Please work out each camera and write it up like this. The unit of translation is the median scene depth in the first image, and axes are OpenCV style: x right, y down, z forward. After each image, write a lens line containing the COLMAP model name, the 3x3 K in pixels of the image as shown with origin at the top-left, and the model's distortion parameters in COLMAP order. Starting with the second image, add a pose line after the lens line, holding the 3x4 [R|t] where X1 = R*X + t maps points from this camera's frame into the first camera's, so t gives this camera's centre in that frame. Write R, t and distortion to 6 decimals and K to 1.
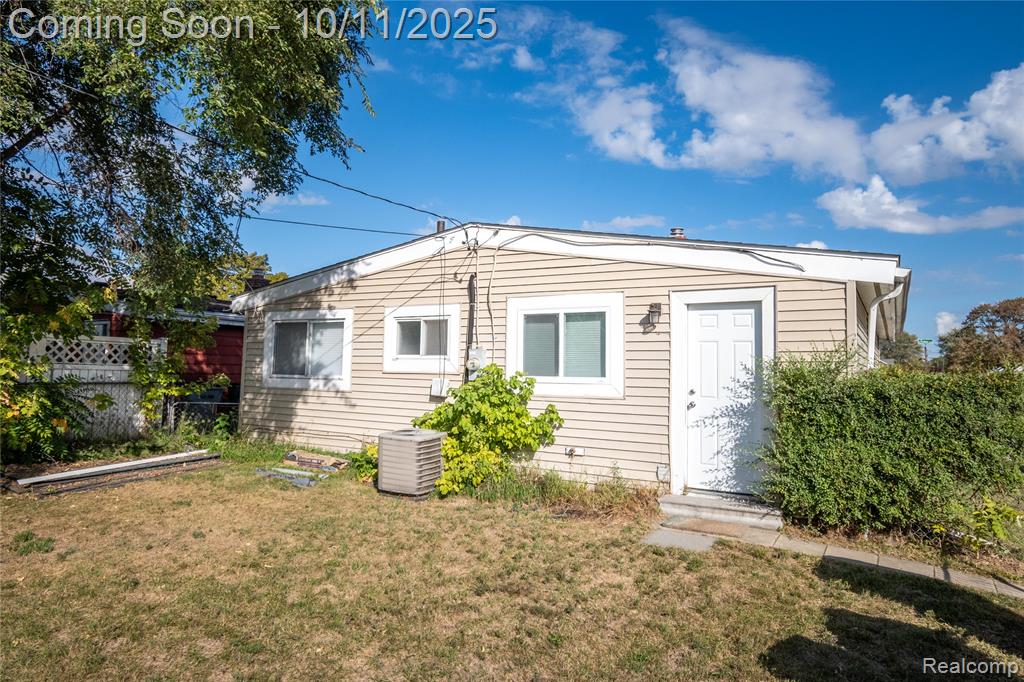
lens RADIAL K [[621.6, 0, 511.5], [0, 621.6, 335.7], [0, 0, 1]] dist [0.002923, -0.004722]
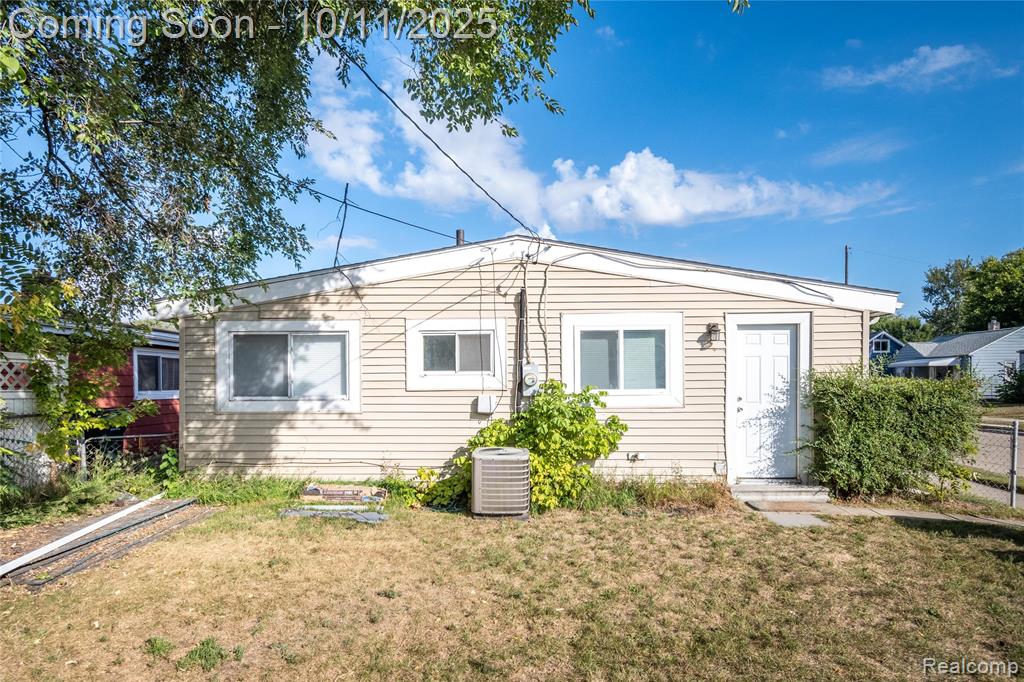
lens RADIAL K [[562.6, 0, 509.3], [0, 562.6, 392.6], [0, 0, 1]] dist [-0.005066, -0.001747]
pose [[0.888468, -0.032438, 0.457791, -0.438339], [-0.002591, 0.997129, 0.075684, -0.001416], [-0.458931, -0.068429, 0.885833, 0.180730]]
